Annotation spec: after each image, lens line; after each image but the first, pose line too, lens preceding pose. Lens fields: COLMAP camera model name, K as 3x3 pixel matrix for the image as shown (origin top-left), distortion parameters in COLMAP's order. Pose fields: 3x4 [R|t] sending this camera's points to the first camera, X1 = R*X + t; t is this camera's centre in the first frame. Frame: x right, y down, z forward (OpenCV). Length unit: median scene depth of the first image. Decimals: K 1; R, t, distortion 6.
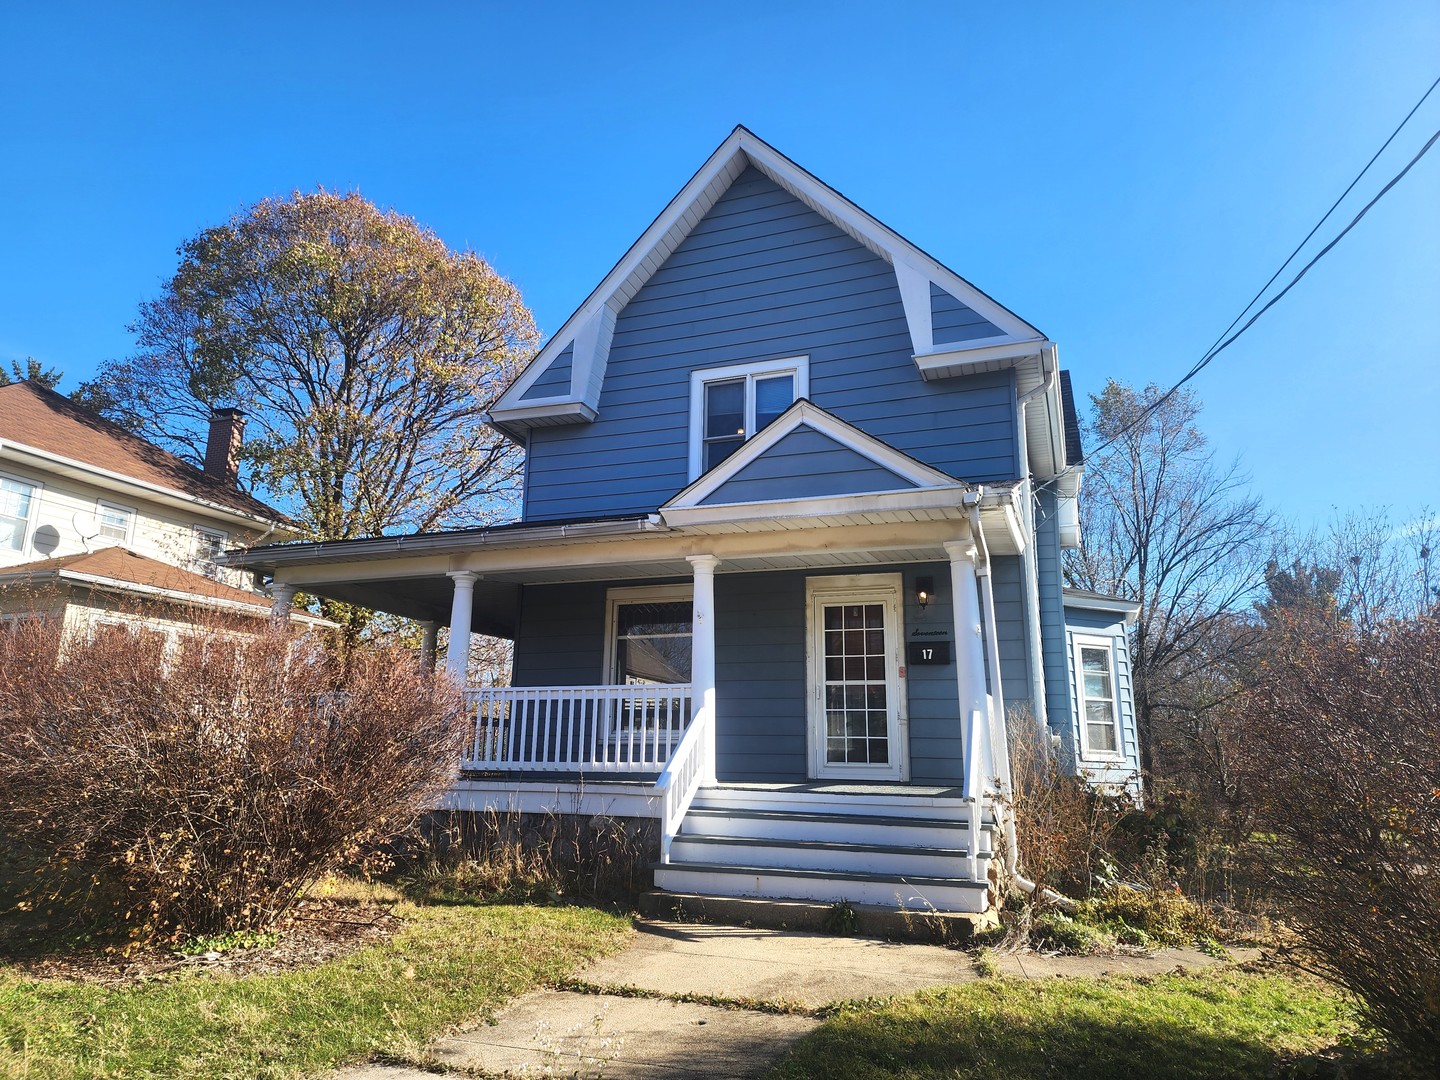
lens RADIAL K [[970.8, 0, 716.0], [0, 970.8, 543.6], [0, 0, 1]] dist [0.035674, -0.010816]
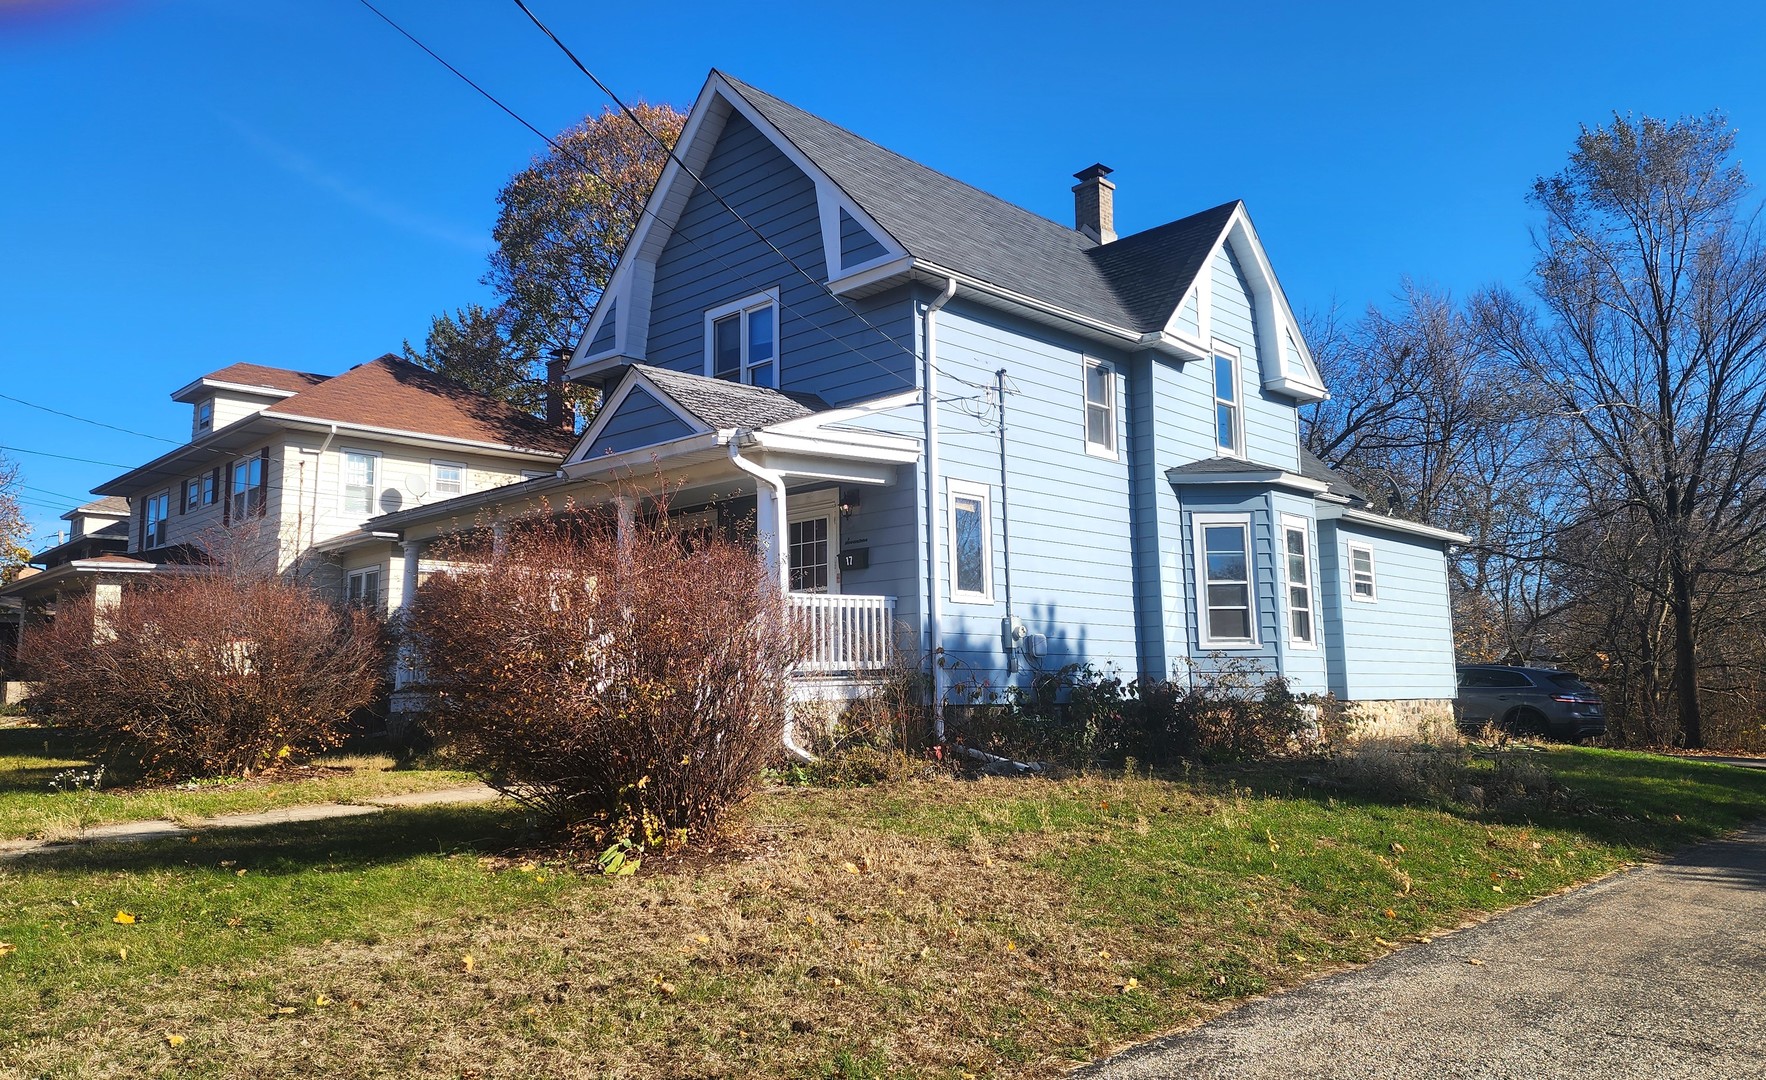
lens RADIAL K [[1255.5, 0, 884.2], [0, 1255.5, 537.2], [0, 0, 1]] dist [0.032556, 0.000870]
pose [[0.923000, -0.082374, -0.375879, 0.677173], [0.120158, 0.989672, 0.078170, -0.015970], [0.365558, -0.117316, 0.923366, -0.246030]]
